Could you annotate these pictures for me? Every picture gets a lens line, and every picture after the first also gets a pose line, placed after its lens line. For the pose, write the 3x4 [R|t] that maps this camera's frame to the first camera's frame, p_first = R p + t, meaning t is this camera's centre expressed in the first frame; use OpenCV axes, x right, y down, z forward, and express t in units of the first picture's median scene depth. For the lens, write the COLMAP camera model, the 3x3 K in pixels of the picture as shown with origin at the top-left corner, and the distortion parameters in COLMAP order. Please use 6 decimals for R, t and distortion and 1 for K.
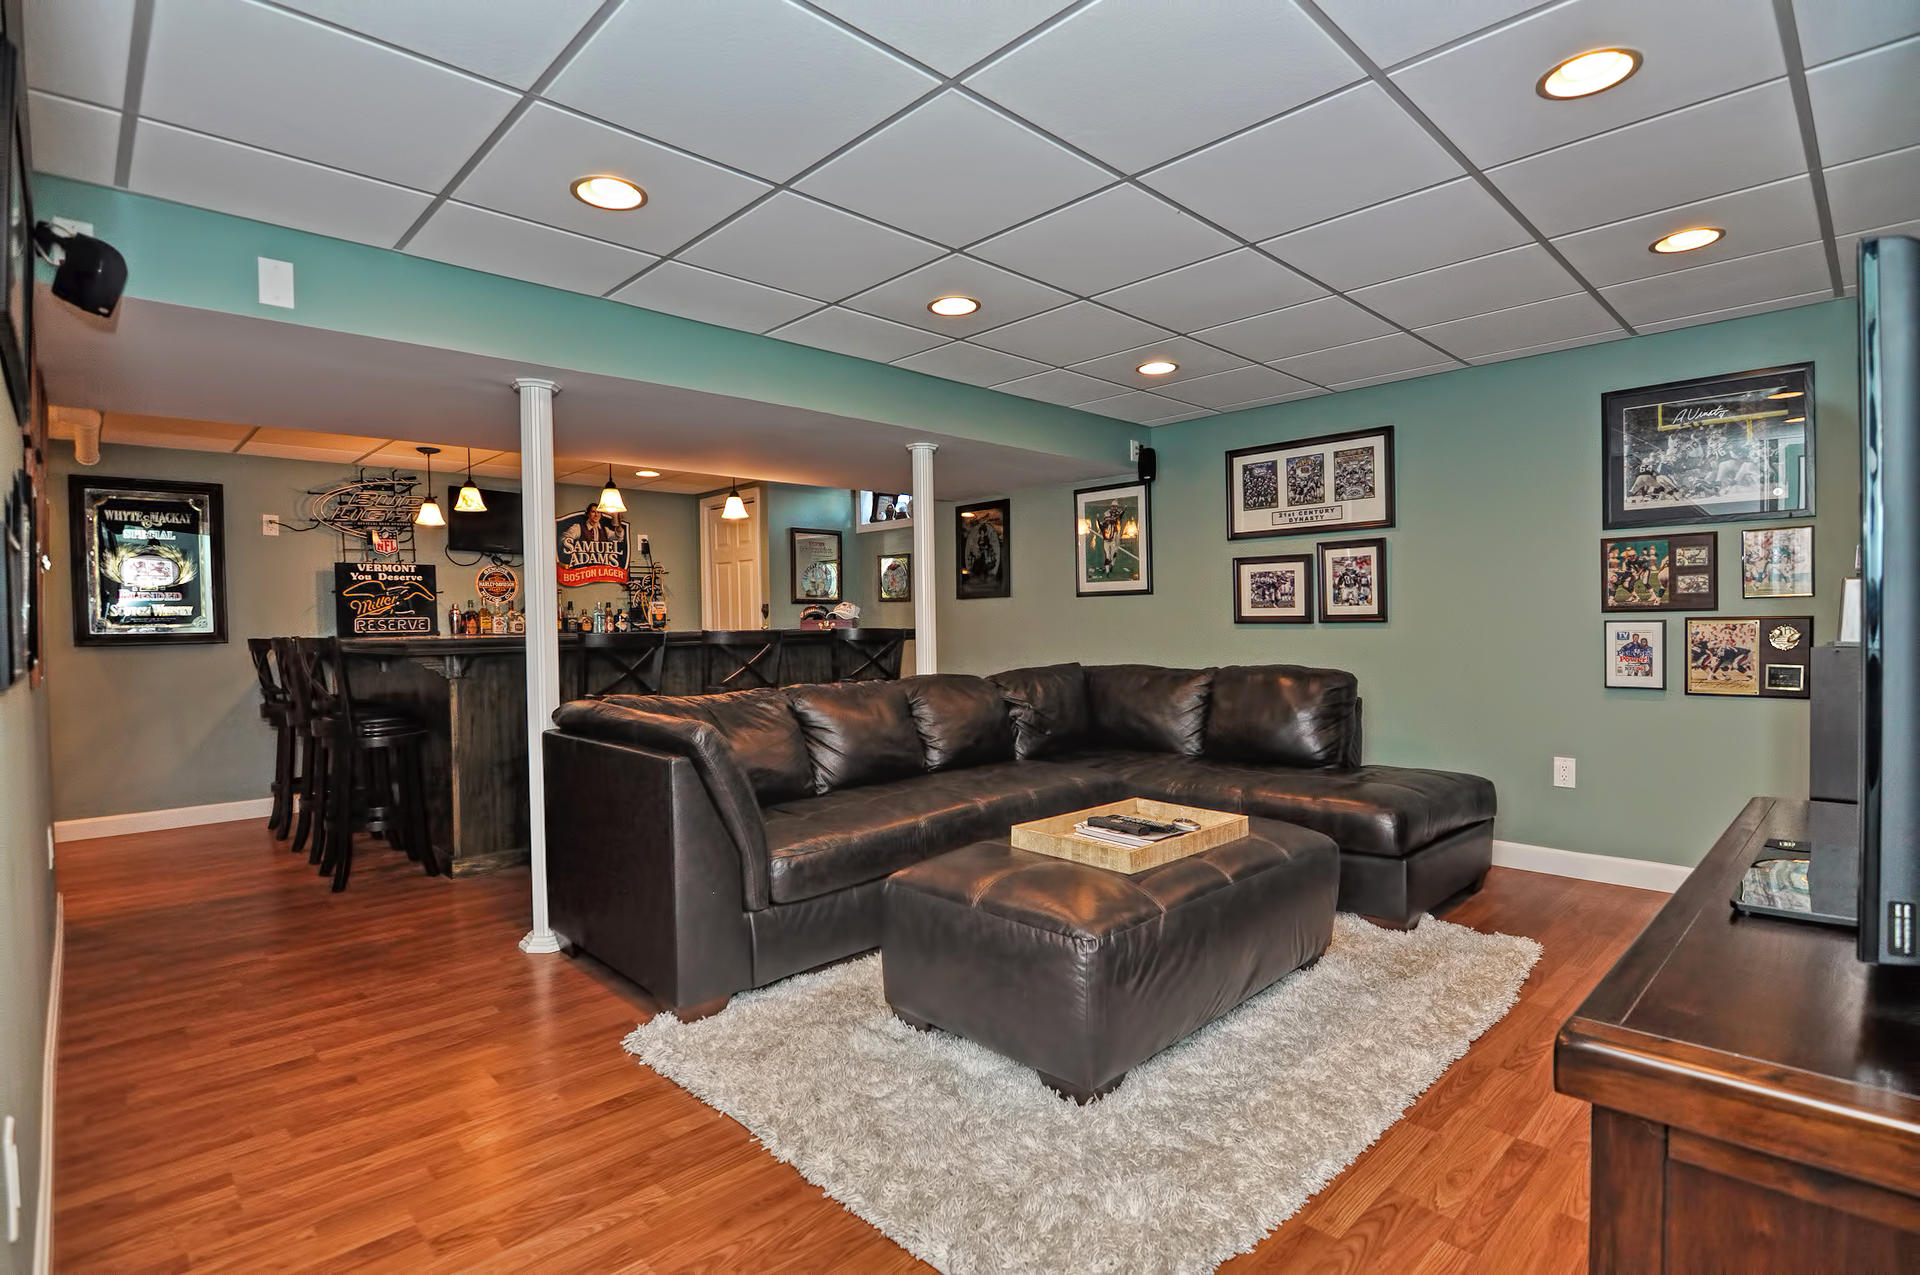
lens RADIAL K [[929.1, 0, 958.9], [0, 929.1, 637.5], [0, 0, 1]] dist [-0.004490, -0.011777]
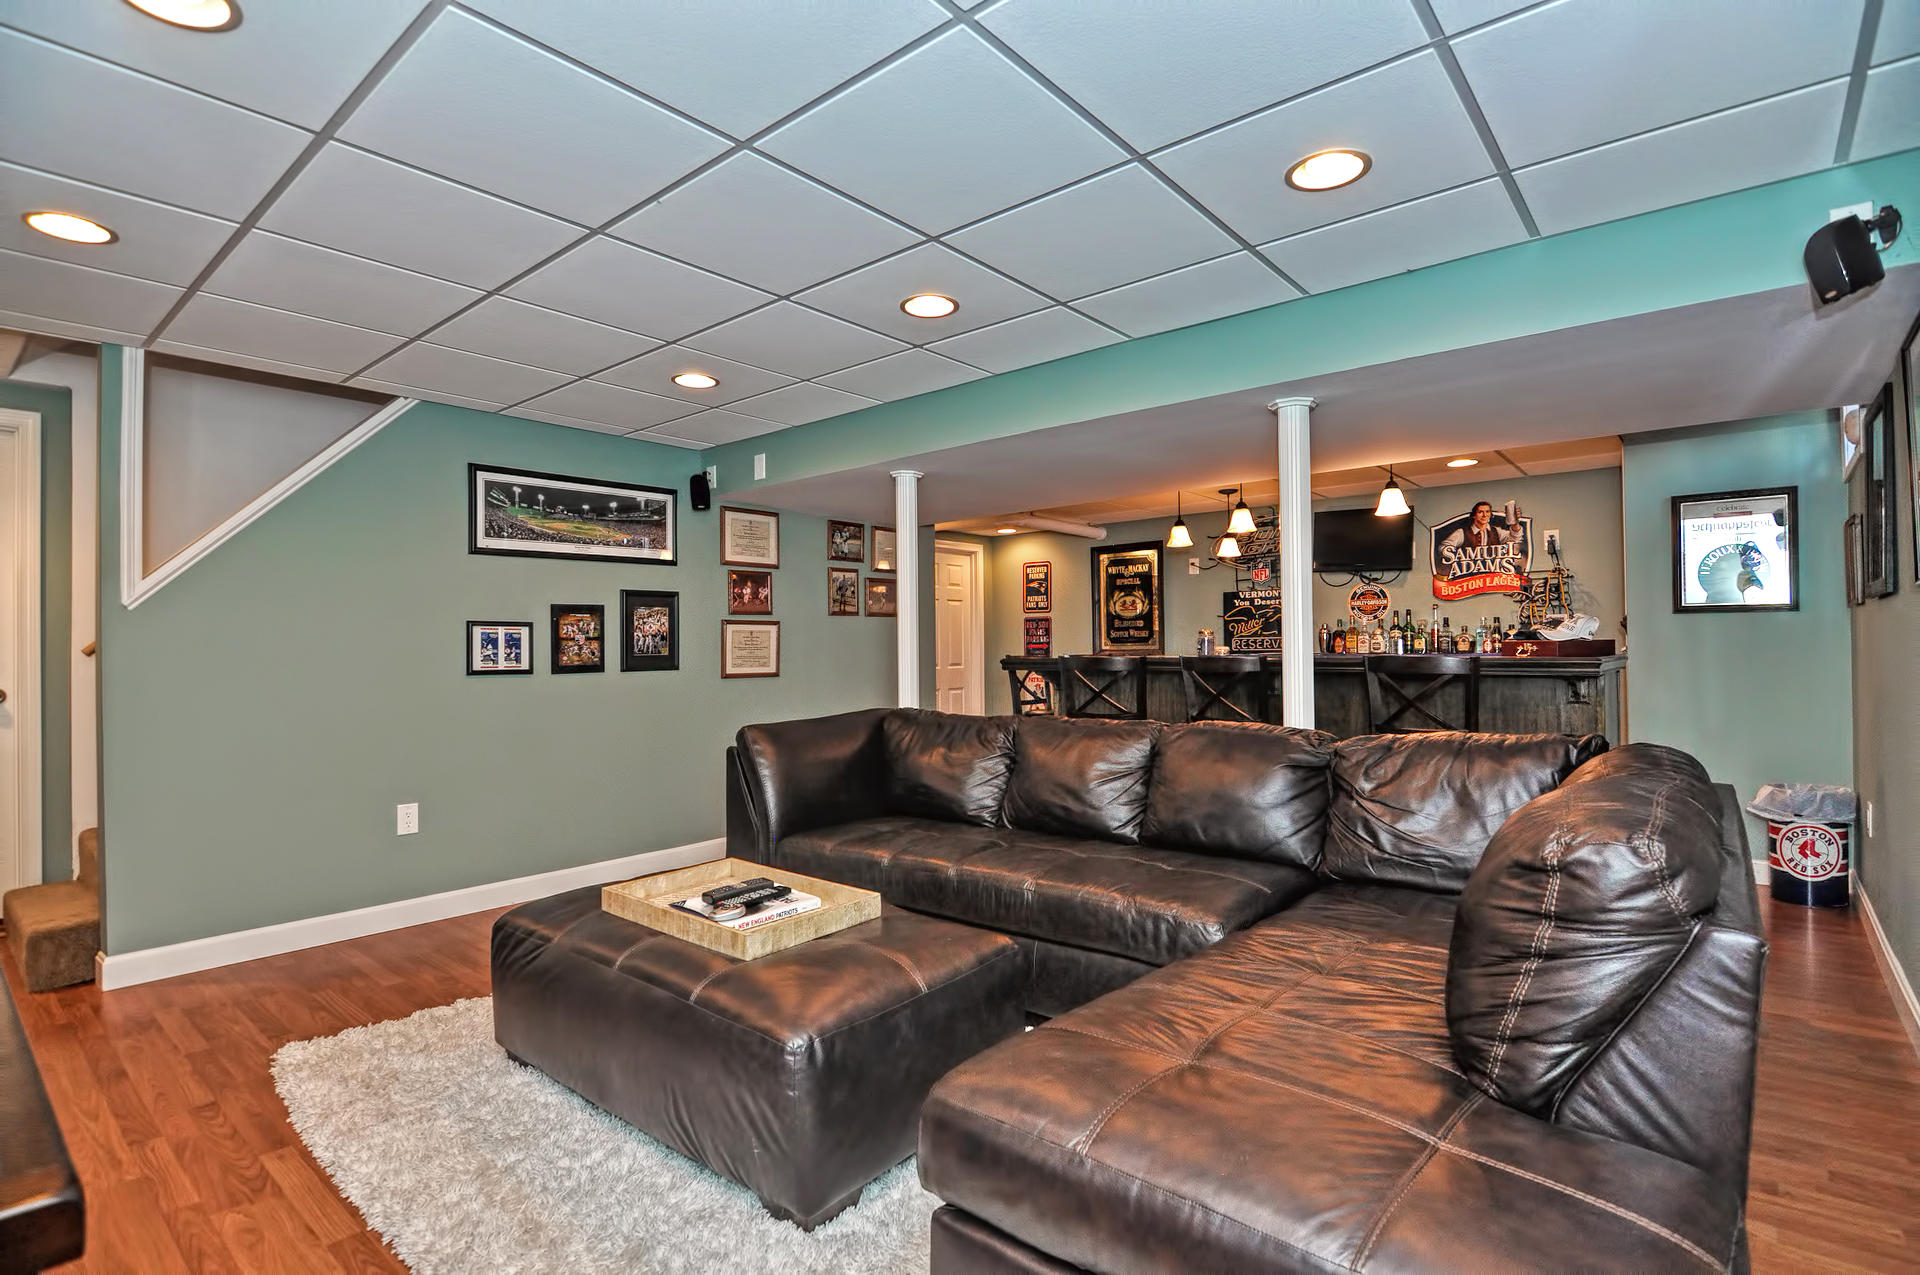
lens RADIAL K [[929.1, 0, 945.7], [0, 929.1, 637.0], [0, 0, 1]] dist [-0.004490, -0.011777]
pose [[0.084684, -0.000189, -0.996408, 0.496497], [-0.008158, 0.999966, -0.000883, -0.018061], [0.996374, 0.008203, 0.084679, 0.521079]]
